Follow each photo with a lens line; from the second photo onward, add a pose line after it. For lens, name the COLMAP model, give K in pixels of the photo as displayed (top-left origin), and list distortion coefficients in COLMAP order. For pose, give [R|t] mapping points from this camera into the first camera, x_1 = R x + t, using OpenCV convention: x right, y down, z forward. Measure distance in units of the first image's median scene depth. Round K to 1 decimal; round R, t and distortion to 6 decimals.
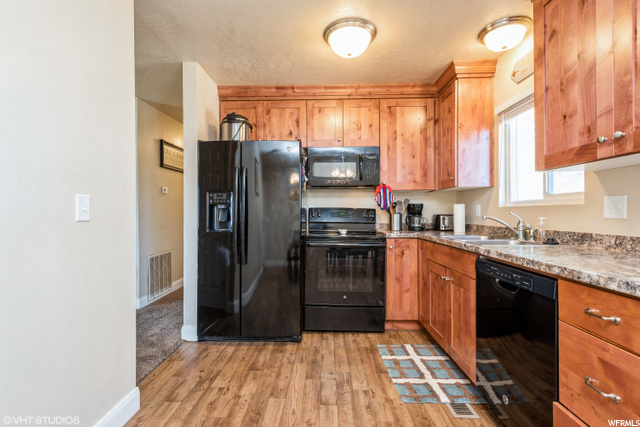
lens RADIAL K [[302.5, 0, 318.6], [0, 302.5, 212.4], [0, 0, 1]] dist [0.025499, -0.001309]
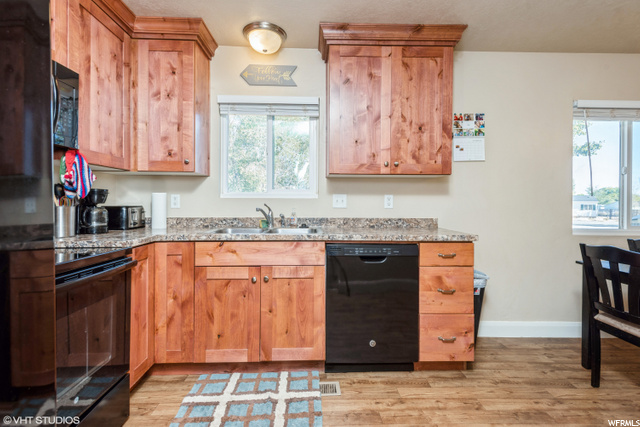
lens RADIAL K [[302.5, 0, 321.2], [0, 302.5, 203.6], [0, 0, 1]] dist [0.025499, -0.001309]
pose [[-0.053862, -0.001099, 0.998548, -0.547865], [-0.004945, 0.999987, 0.000833, -0.003378], [-0.998536, -0.004893, -0.053866, 0.998813]]
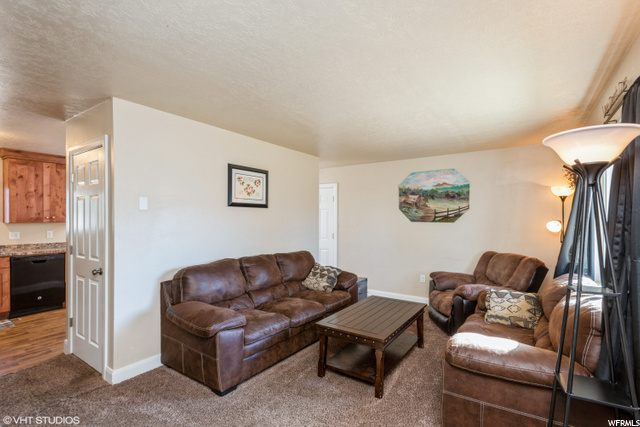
lens RADIAL K [[302.5, 0, 305.1], [0, 302.5, 216.9], [0, 0, 1]] dist [0.025499, -0.001309]
pose [[-0.818416, 0.001194, 0.574624, -2.610263], [0.003465, 0.999990, 0.002857, -0.164964], [-0.574615, 0.004330, -0.818412, 1.545376]]
